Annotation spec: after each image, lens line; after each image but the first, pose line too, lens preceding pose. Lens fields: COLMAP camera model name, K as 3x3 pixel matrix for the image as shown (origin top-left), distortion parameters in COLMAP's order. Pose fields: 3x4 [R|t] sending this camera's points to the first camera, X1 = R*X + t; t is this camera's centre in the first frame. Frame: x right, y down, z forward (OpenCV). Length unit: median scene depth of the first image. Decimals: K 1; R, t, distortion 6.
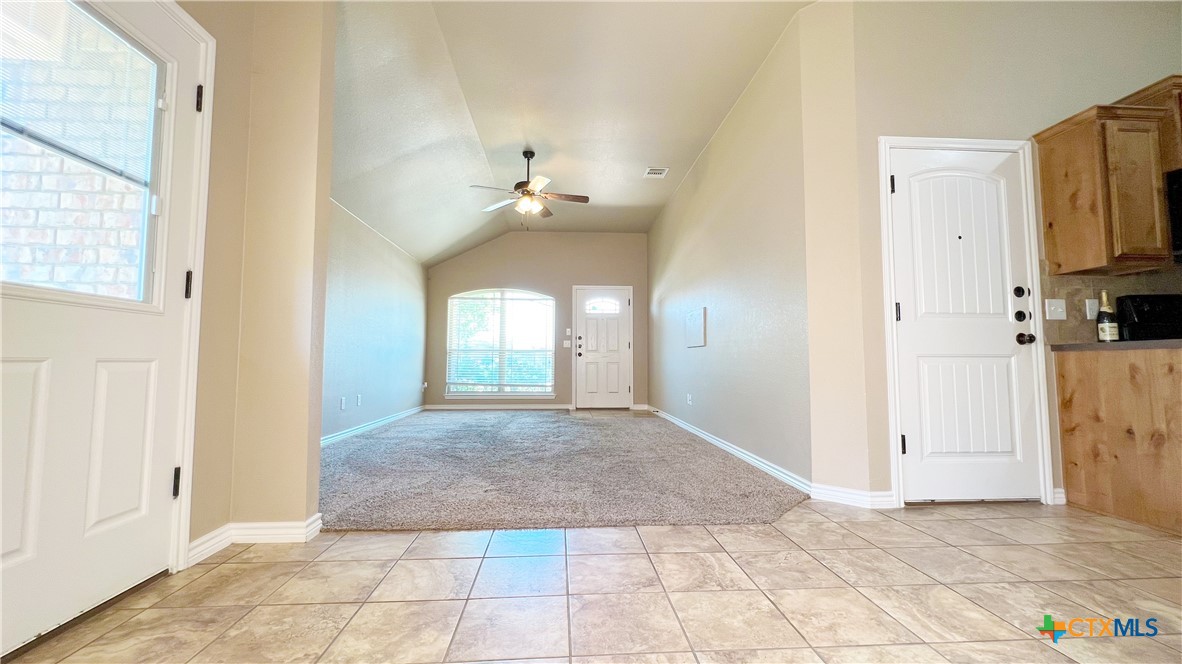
lens RADIAL K [[477.7, 0, 587.4], [0, 477.7, 329.2], [0, 0, 1]] dist [-0.000972, 0.000096]
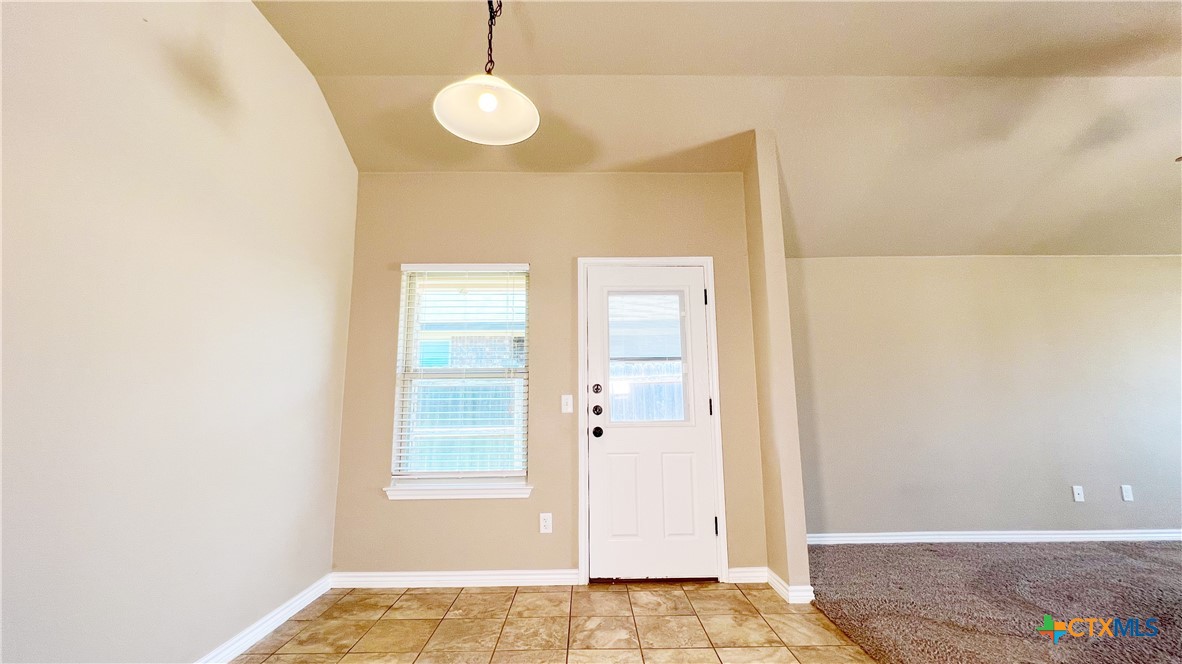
lens RADIAL K [[473.5, 0, 591.0], [0, 473.5, 332.0], [0, 0, 1]] dist [0.001080, 0.000283]
pose [[-0.056344, -0.155647, -0.986204, 0.632647], [0.078010, 0.984068, -0.159767, -0.083943], [0.995359, -0.085936, -0.043305, 0.467088]]
